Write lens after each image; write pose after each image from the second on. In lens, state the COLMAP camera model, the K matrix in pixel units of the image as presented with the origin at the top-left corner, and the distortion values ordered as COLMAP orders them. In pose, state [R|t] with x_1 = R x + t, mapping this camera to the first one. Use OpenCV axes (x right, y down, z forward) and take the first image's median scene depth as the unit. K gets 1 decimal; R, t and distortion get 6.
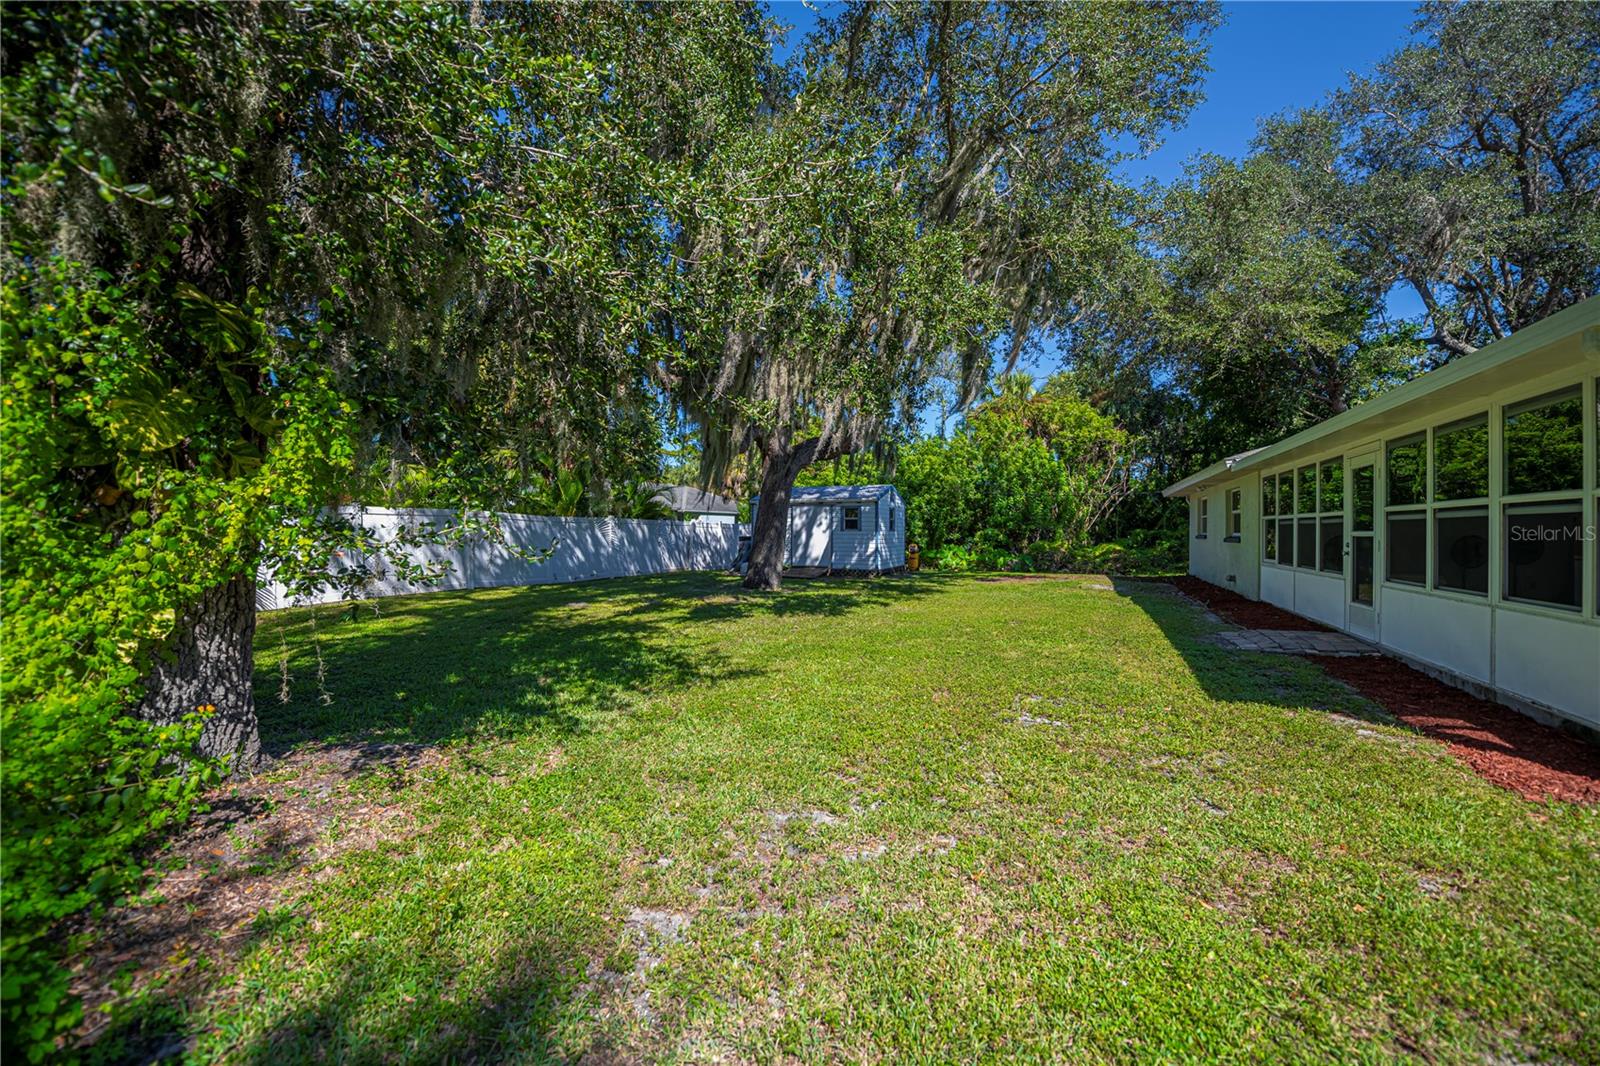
lens RADIAL K [[648.8, 0, 814.6], [0, 648.8, 518.9], [0, 0, 1]] dist [-0.009491, -0.001324]
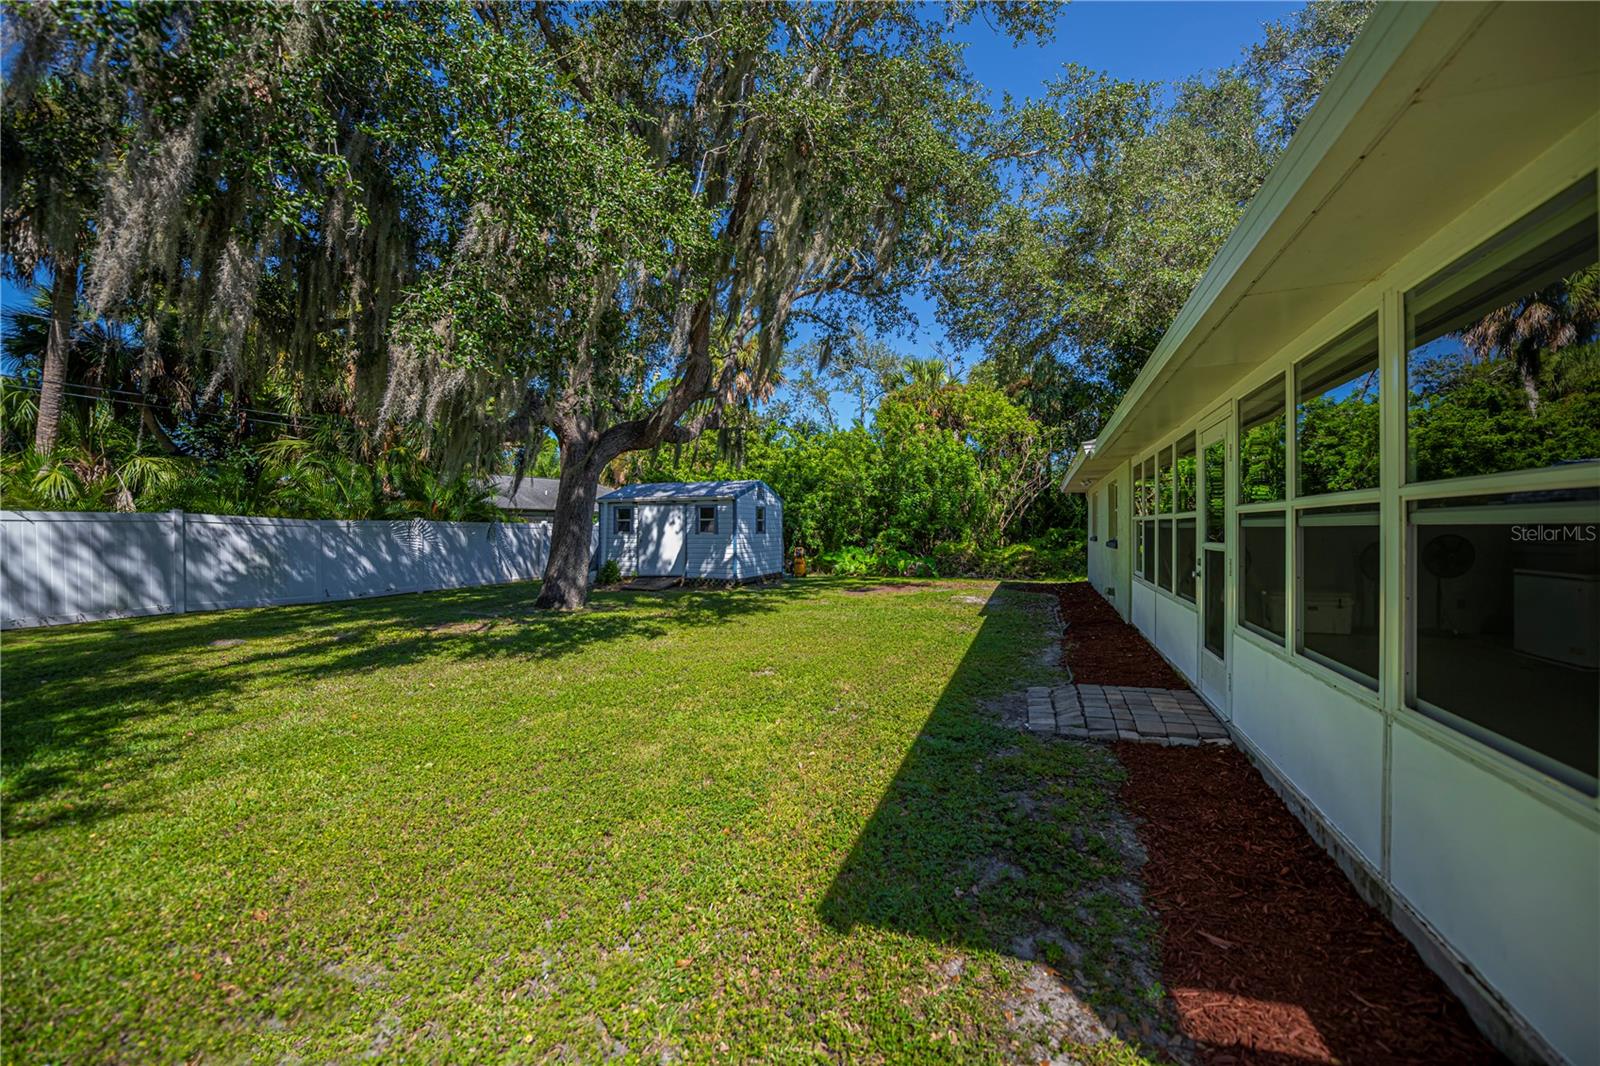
lens RADIAL K [[648.8, 0, 808.4], [0, 648.8, 517.7], [0, 0, 1]] dist [-0.009491, -0.001324]
pose [[0.998754, -0.006123, 0.049534, 0.140164], [0.006050, 0.999980, 0.001623, -0.003361], [-0.049543, -0.001321, 0.998771, 0.125672]]
